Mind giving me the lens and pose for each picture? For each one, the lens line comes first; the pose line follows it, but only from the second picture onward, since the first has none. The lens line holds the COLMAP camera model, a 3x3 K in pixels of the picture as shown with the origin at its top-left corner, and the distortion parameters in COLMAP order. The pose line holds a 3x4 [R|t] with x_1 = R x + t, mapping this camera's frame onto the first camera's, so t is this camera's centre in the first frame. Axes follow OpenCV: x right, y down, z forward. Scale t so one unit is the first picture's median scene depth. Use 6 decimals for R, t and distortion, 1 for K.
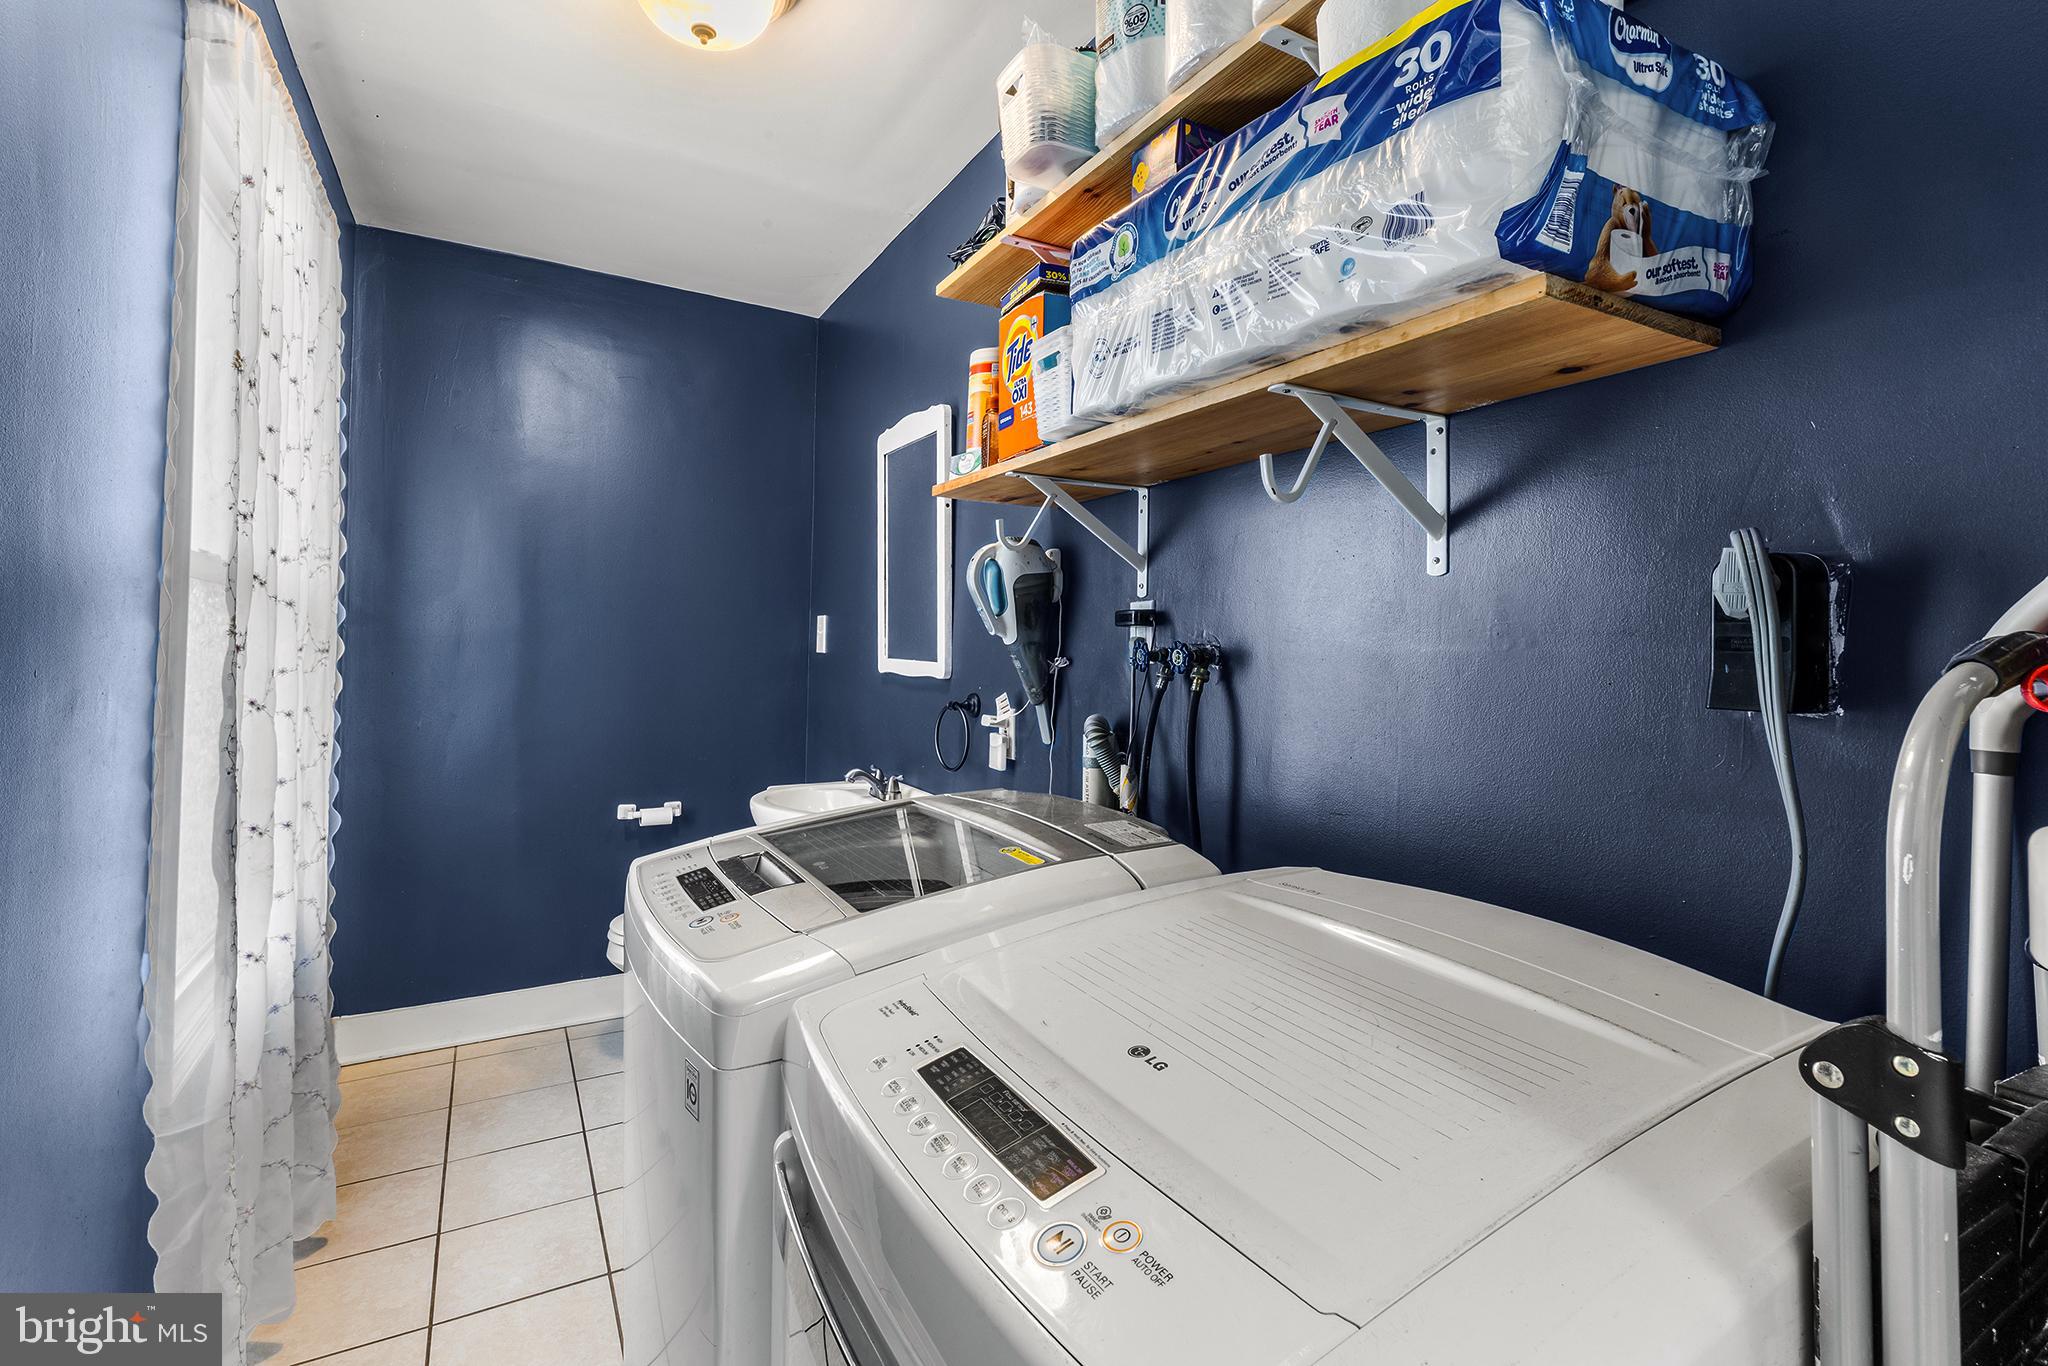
lens RADIAL K [[935.6, 0, 1006.6], [0, 935.6, 636.5], [0, 0, 1]] dist [0.003097, -0.000271]
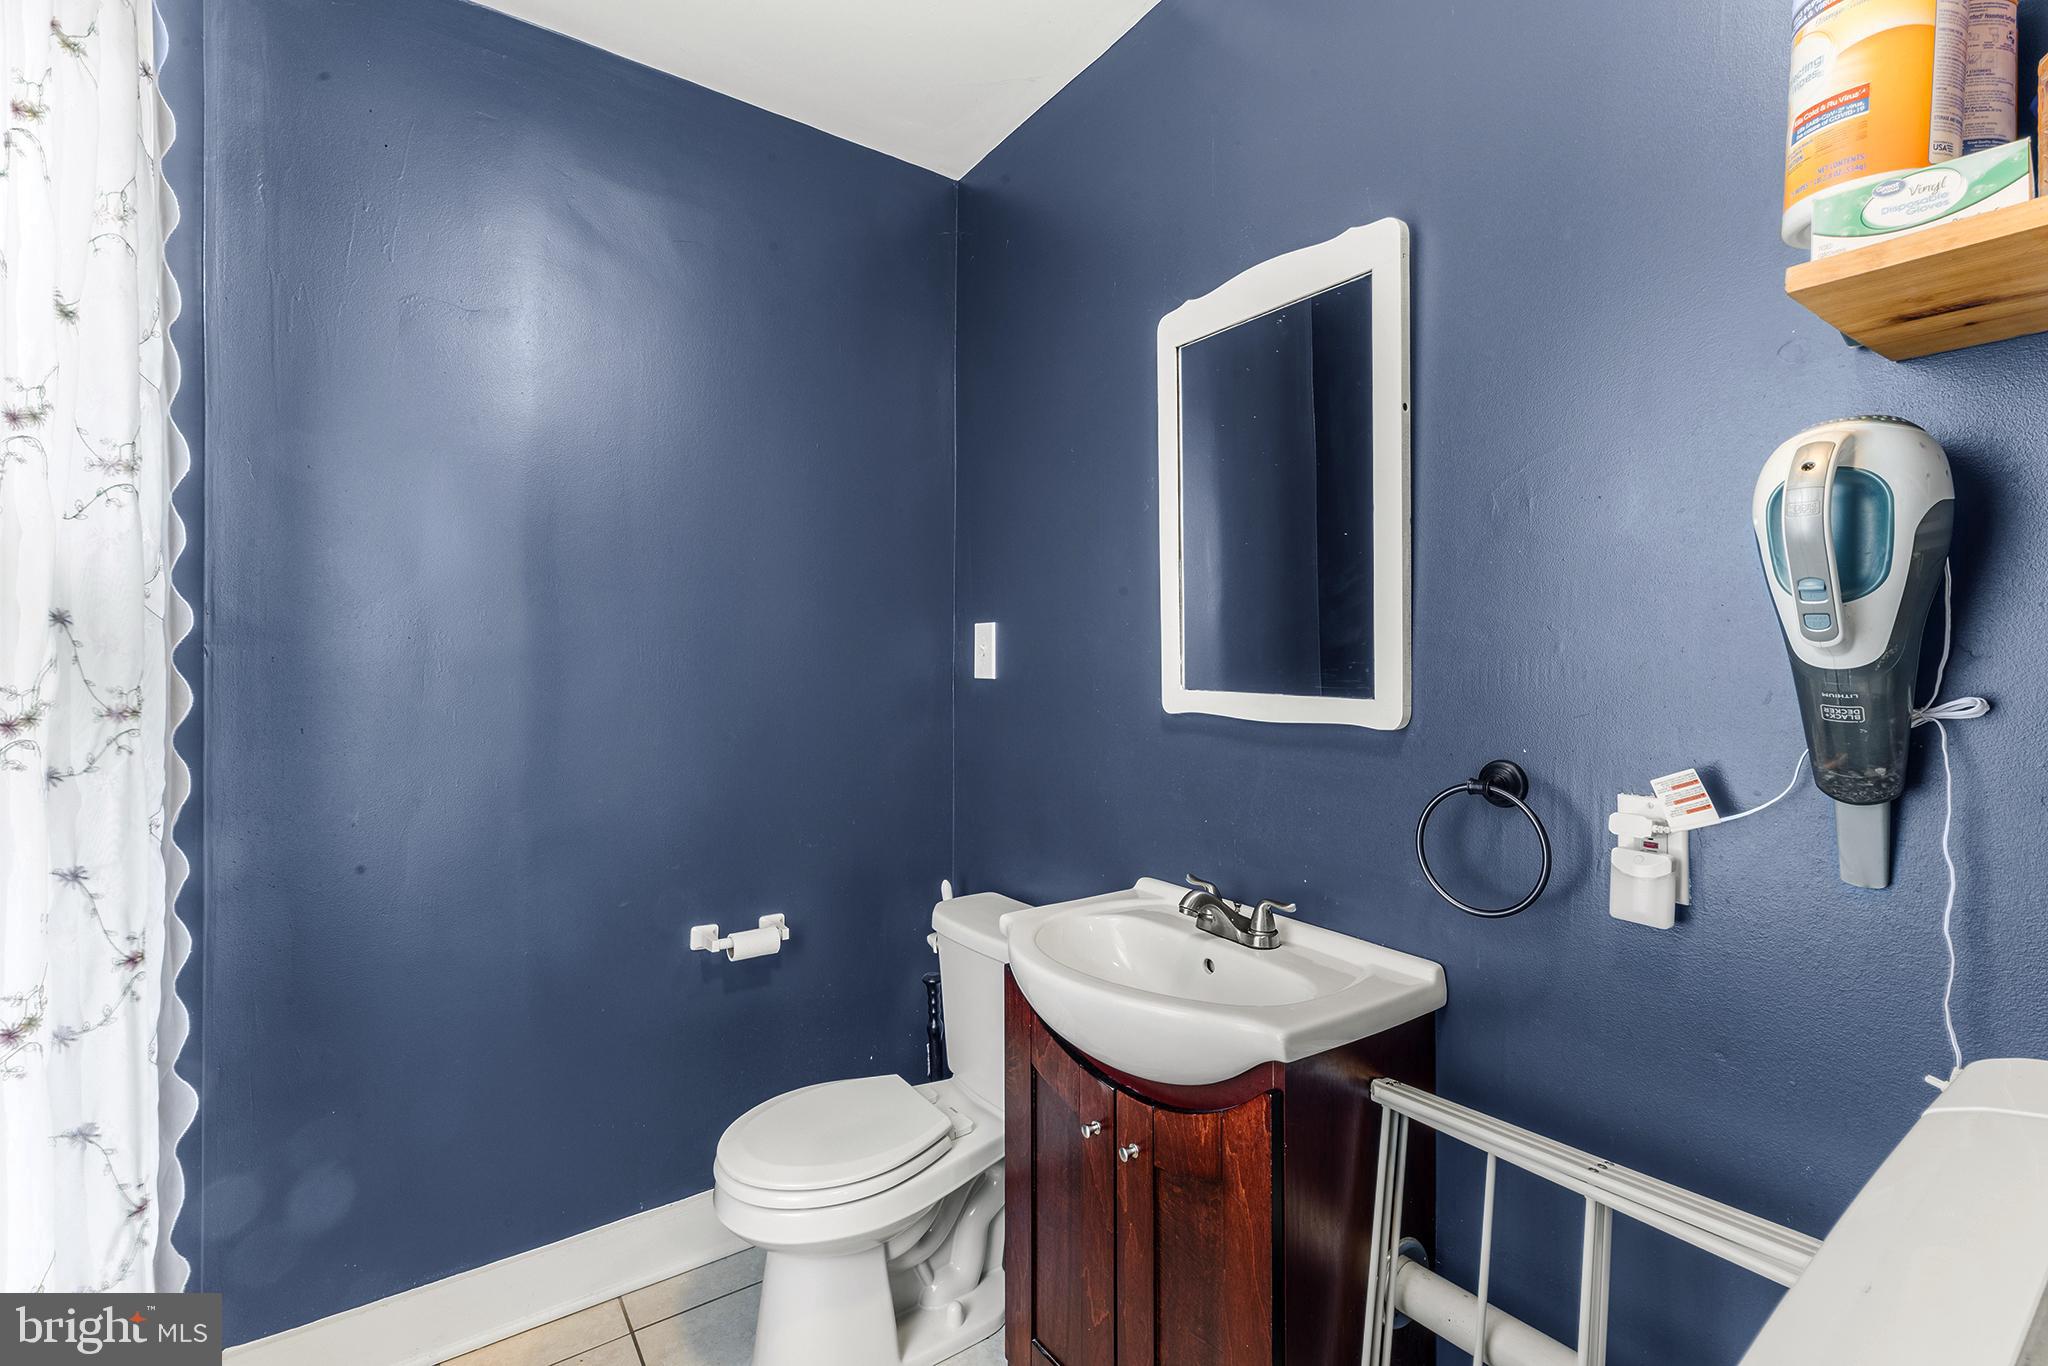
lens RADIAL K [[935.6, 0, 1028.3], [0, 935.6, 670.7], [0, 0, 1]] dist [0.003097, -0.000271]
pose [[0.995929, -0.015073, 0.088869, -0.281296], [0.012975, 0.999624, 0.024135, -0.004255], [-0.089199, -0.022884, 0.995751, 0.417080]]
